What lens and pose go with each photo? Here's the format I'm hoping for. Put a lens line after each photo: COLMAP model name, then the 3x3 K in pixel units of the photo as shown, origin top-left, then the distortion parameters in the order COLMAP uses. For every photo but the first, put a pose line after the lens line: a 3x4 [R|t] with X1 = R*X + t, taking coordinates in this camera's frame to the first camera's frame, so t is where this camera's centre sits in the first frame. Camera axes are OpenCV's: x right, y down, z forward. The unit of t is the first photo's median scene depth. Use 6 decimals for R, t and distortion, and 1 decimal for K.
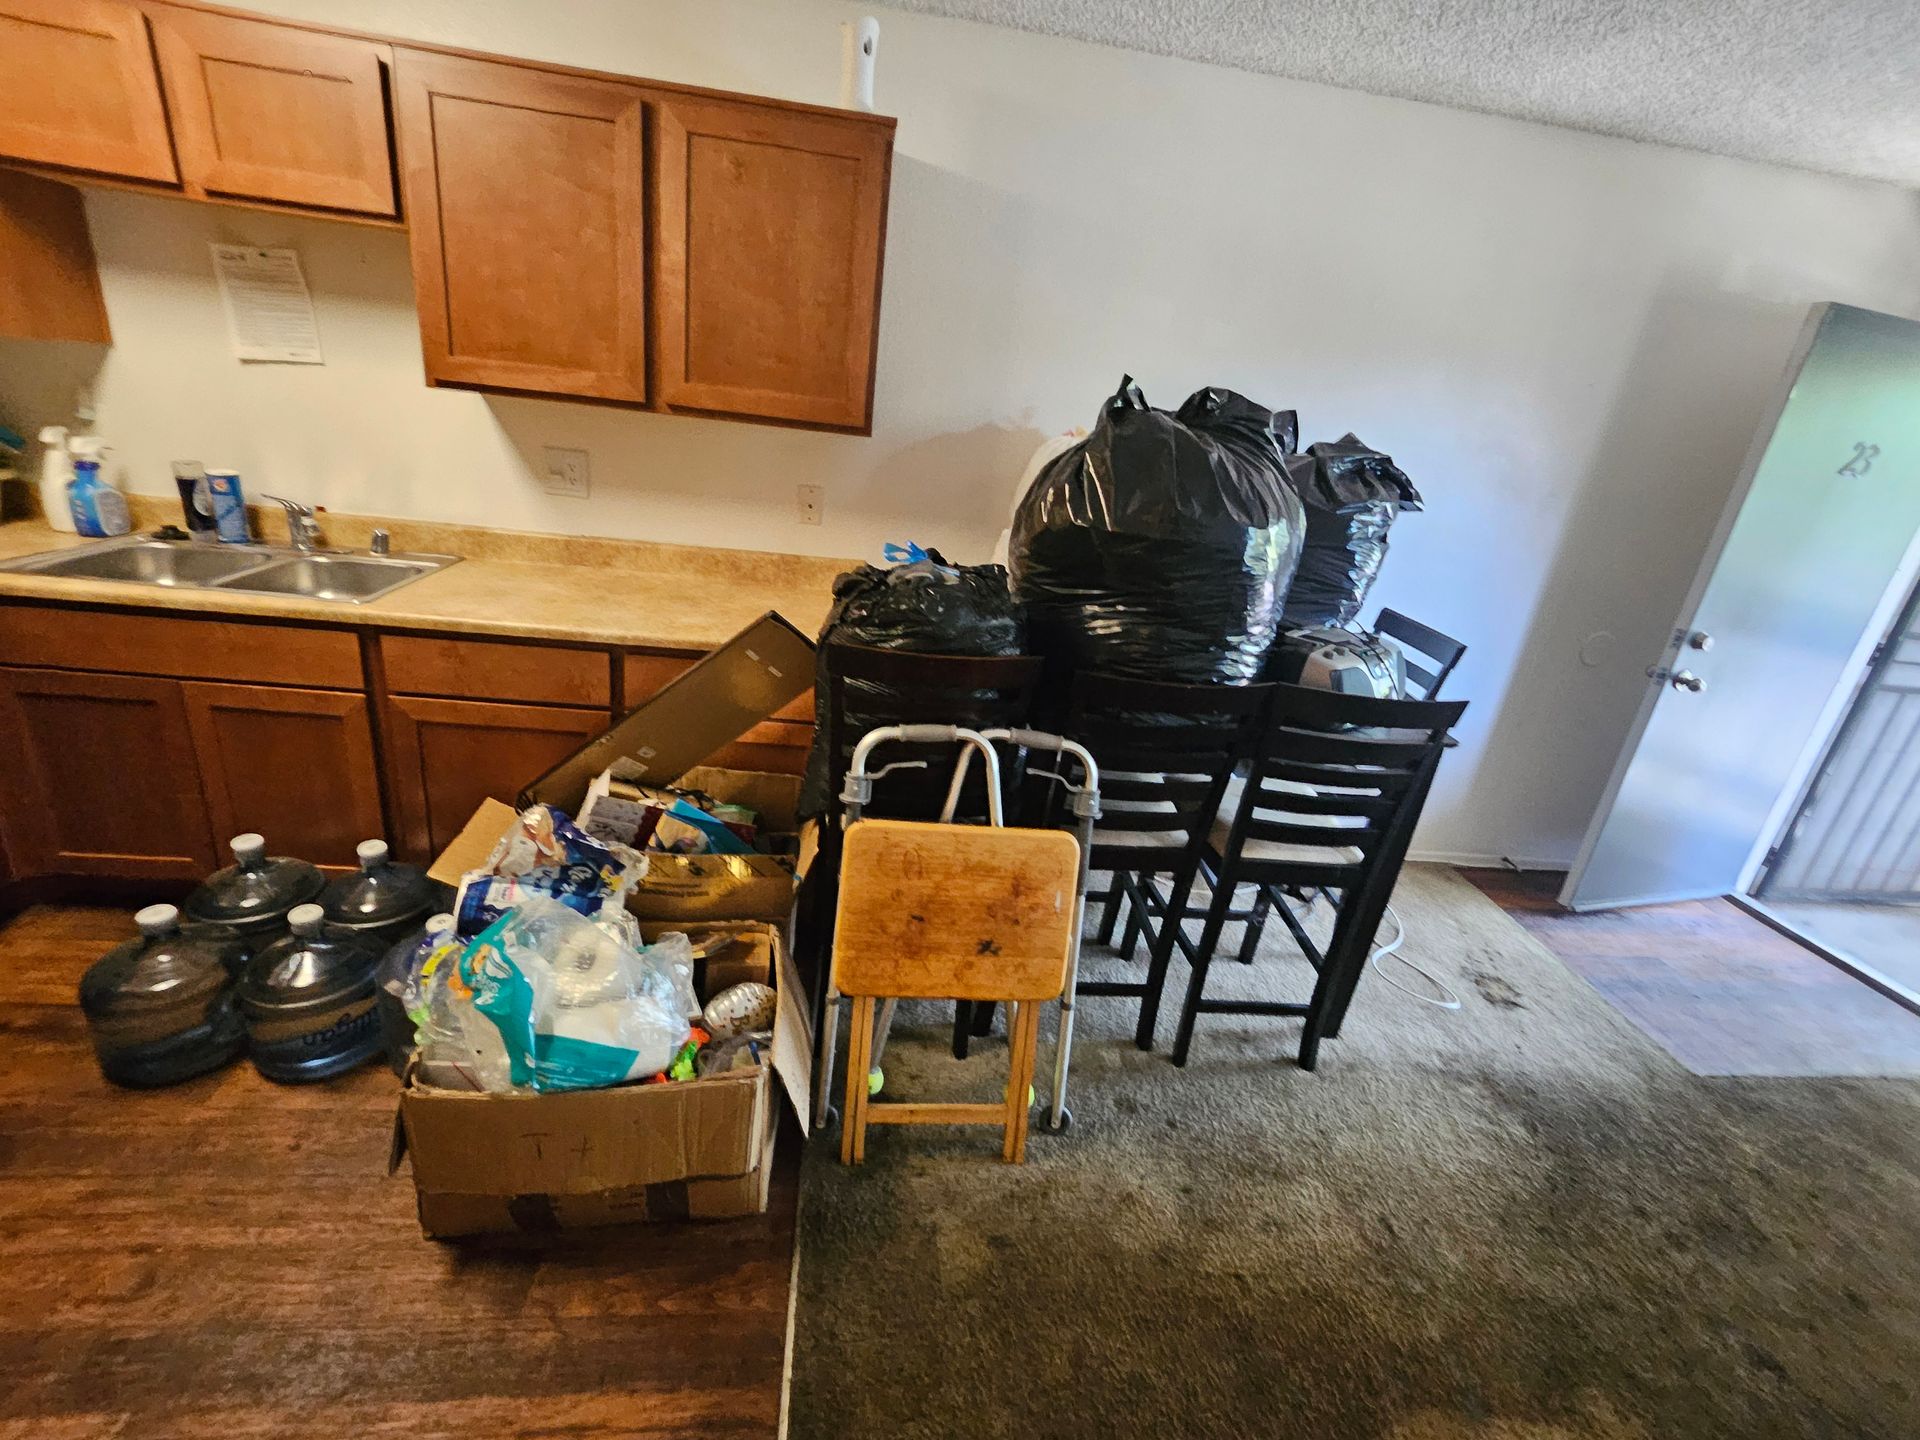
lens RADIAL K [[831.7, 0, 966.7], [0, 831.7, 703.5], [0, 0, 1]] dist [-0.031133, 0.013695]
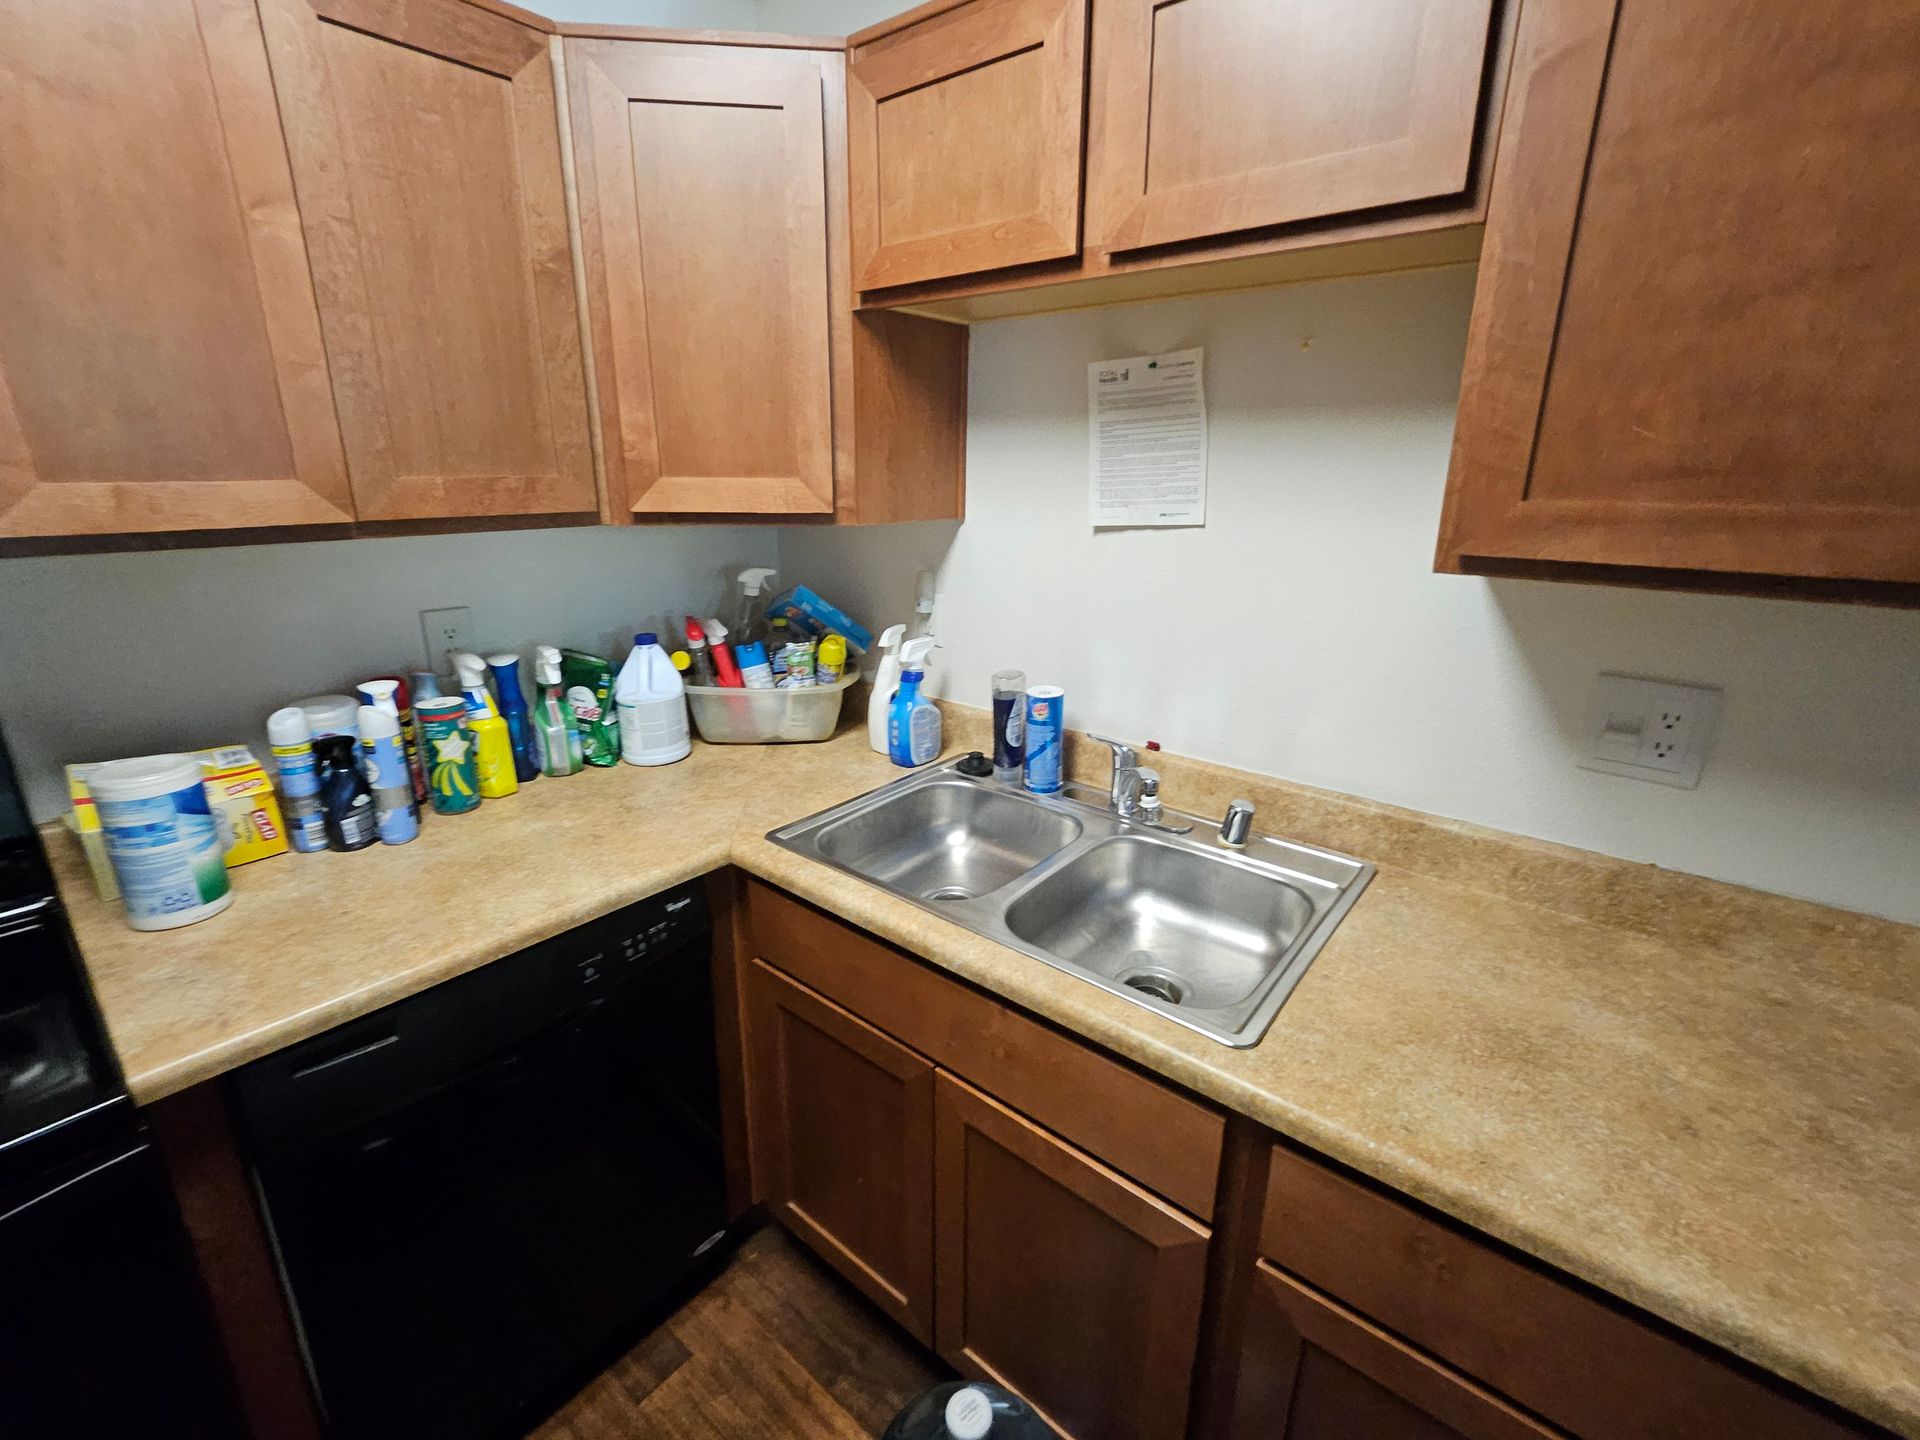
lens RADIAL K [[831.7, 0, 966.7], [0, 831.7, 703.5], [0, 0, 1]] dist [-0.031133, 0.013695]
pose [[0.698625, 0.085280, -0.710388, -0.470246], [-0.173863, 0.983346, -0.052937, -0.227414], [0.694042, 0.160493, 0.701817, 0.477971]]
